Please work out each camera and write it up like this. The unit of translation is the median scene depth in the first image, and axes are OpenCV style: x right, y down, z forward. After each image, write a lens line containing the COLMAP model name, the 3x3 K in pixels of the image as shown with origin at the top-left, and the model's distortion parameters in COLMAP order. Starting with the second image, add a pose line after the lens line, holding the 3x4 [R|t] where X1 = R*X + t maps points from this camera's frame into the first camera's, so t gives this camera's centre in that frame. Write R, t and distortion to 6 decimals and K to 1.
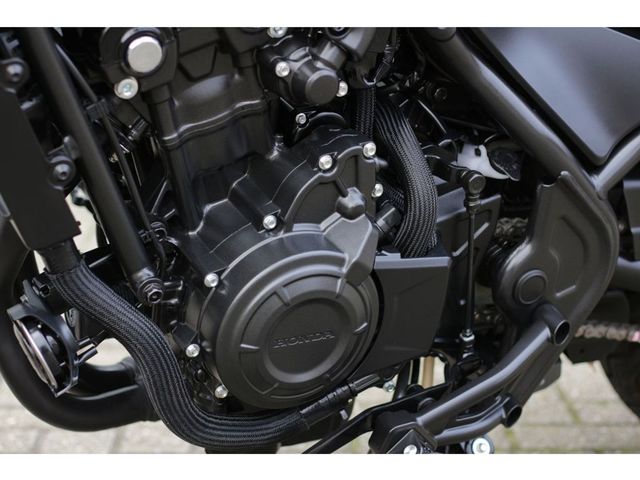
lens RADIAL K [[1502.1, 0, 320.0], [0, 1502.1, 240.0], [0, 0, 1]] dist [-0.089382, -0.482003]
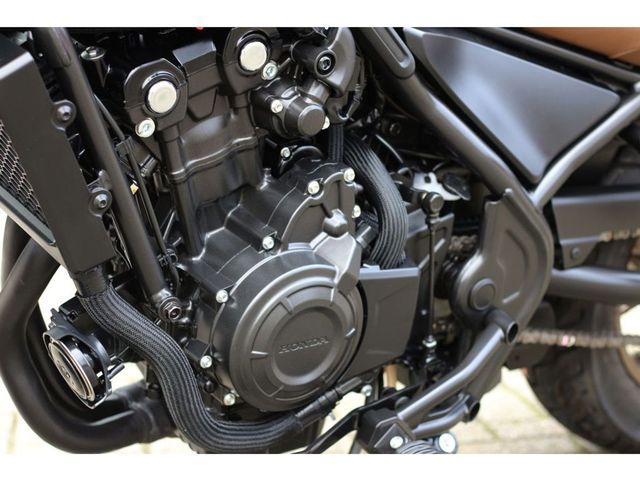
lens RADIAL K [[1502.1, 0, 320.0], [0, 1502.1, 240.0], [0, 0, 1]] dist [-0.089382, -0.482003]
pose [[0.990279, -0.060693, 0.125159, -0.133479], [0.068948, 0.995647, -0.062709, 0.058430], [-0.120808, 0.070728, 0.990153, -0.124802]]
